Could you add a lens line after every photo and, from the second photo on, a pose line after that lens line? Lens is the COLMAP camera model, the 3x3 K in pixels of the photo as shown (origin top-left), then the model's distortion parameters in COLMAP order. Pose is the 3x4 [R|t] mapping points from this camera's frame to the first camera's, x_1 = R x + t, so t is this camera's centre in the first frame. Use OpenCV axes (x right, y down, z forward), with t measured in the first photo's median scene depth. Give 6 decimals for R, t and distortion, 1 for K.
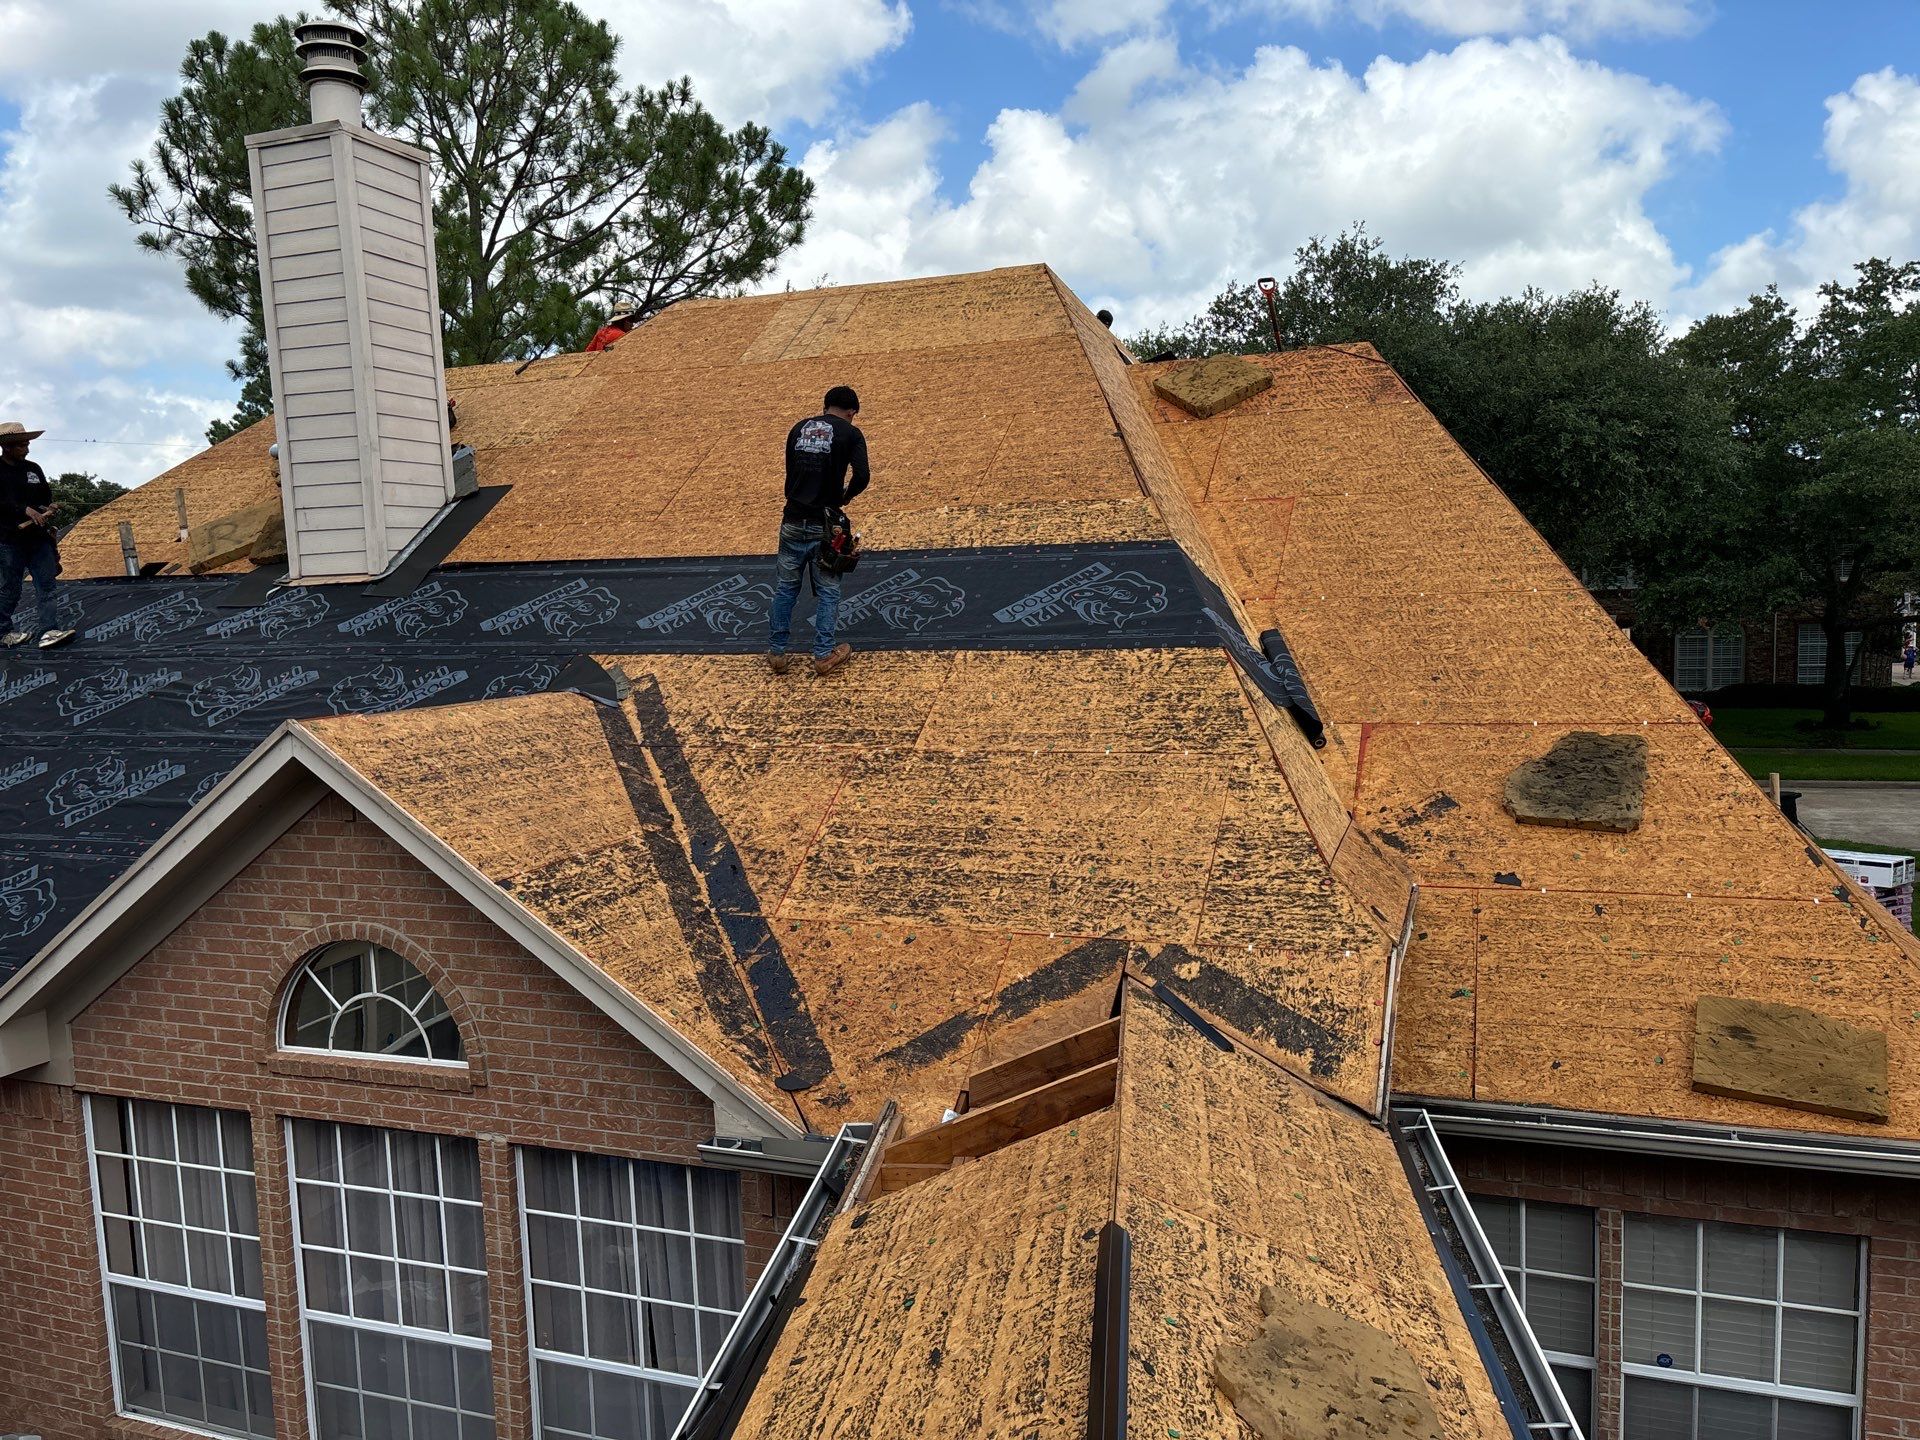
lens RADIAL K [[1451.7, 0, 945.0], [0, 1451.7, 733.8], [0, 0, 1]] dist [0.033918, -0.047479]
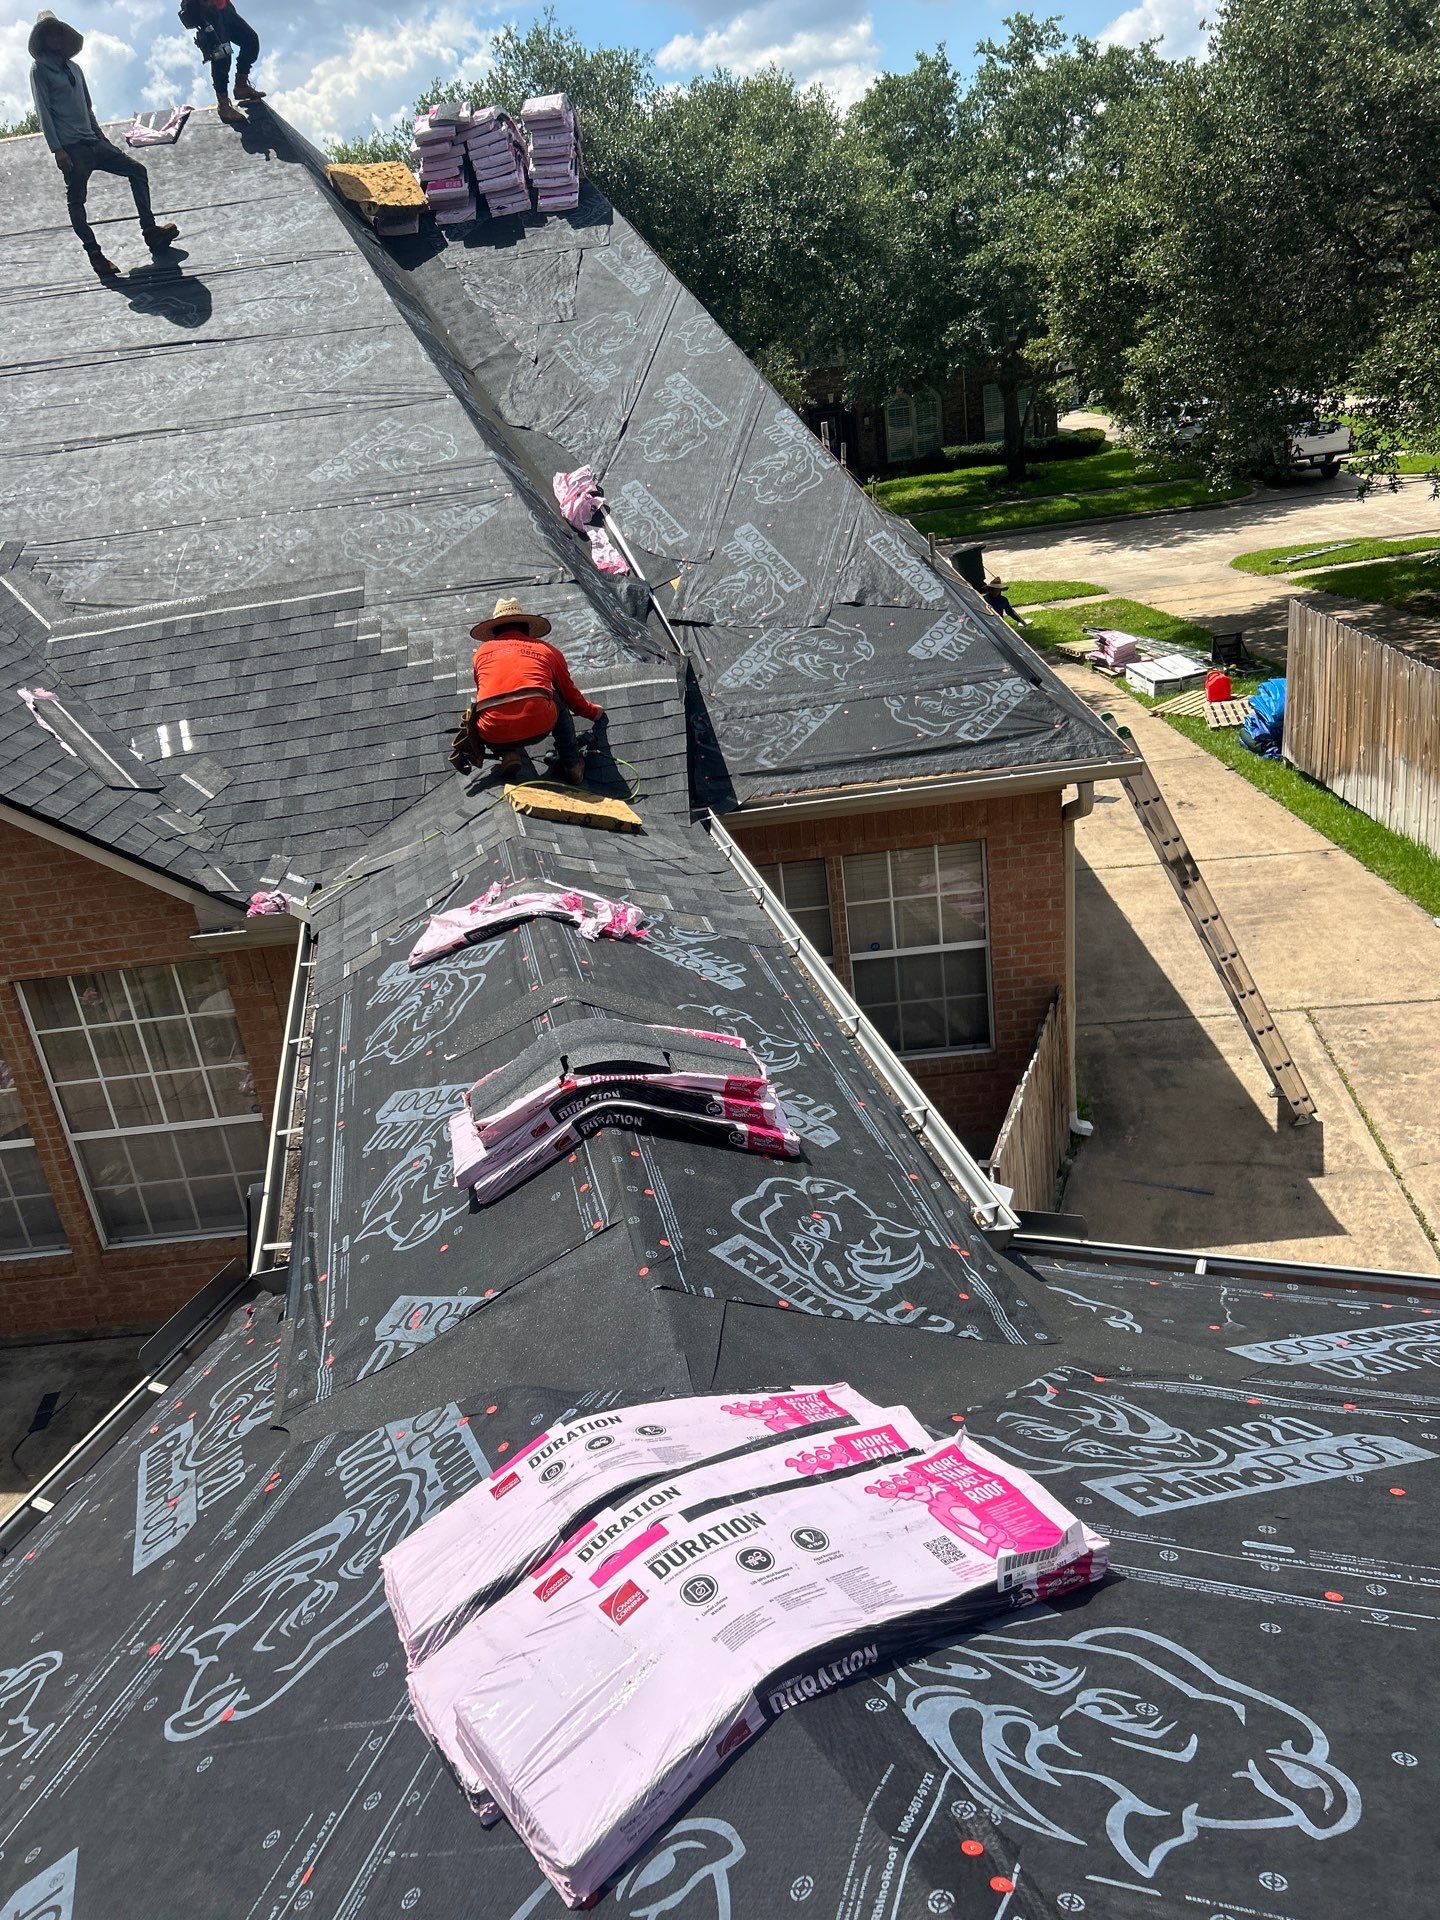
lens RADIAL K [[1451.7, 0, 716.8], [0, 1451.7, 973.1], [0, 0, 1]] dist [0.033918, -0.047479]
pose [[0.935177, -0.209618, 0.285491, -0.031510], [0.123139, 0.948199, 0.292840, -0.003402], [-0.332087, -0.238702, 0.912546, -0.104166]]
